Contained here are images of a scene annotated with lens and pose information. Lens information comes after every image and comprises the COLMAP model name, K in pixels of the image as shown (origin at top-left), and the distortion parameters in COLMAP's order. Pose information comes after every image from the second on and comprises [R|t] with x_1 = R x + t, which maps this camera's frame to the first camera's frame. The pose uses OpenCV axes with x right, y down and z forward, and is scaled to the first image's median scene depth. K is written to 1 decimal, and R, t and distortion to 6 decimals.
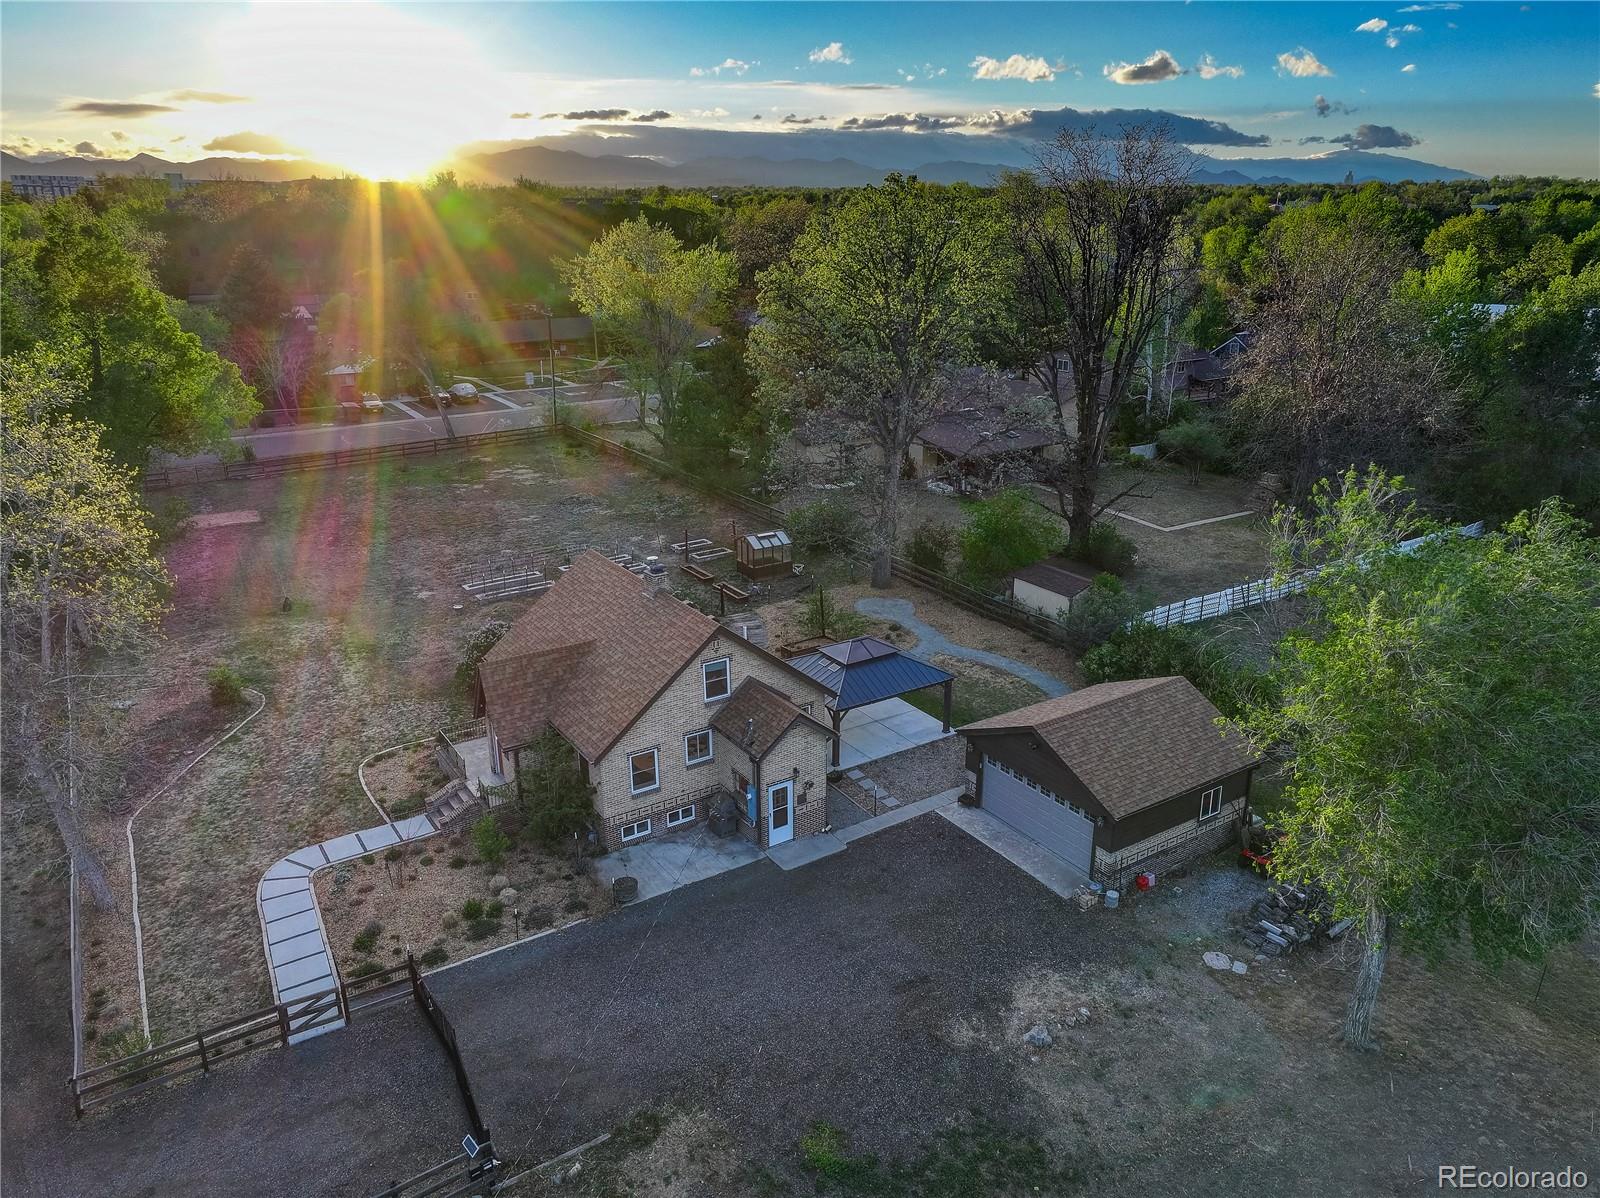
lens RADIAL K [[1103.5, 0, 800.0], [0, 1103.5, 599.0], [0, 0, 1]] dist [-0.000984, 0.040026]
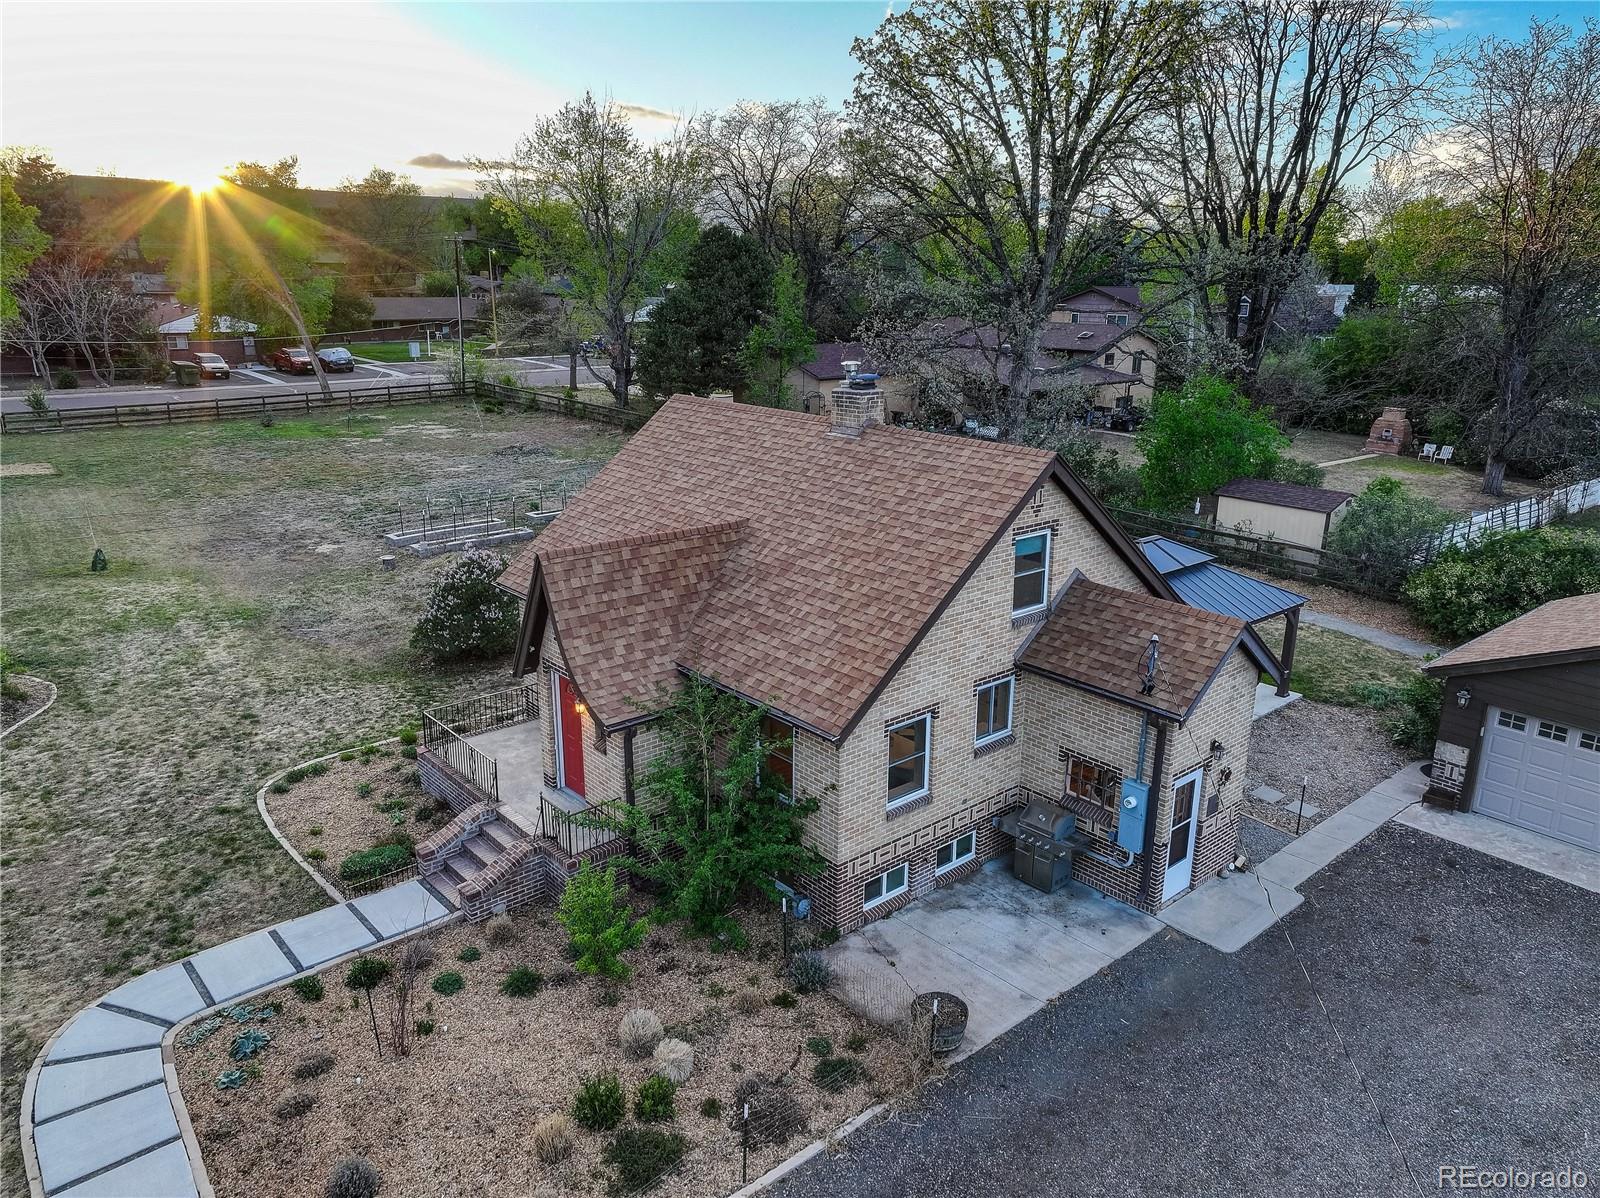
lens RADIAL K [[1103.5, 0, 800.0], [0, 1103.5, 599.0], [0, 0, 1]] dist [-0.000984, 0.040026]
pose [[0.990984, -0.023111, 0.131973, -0.240592], [0.029213, 0.998583, -0.044486, 0.102273], [-0.130758, 0.047940, 0.990255, 0.509960]]
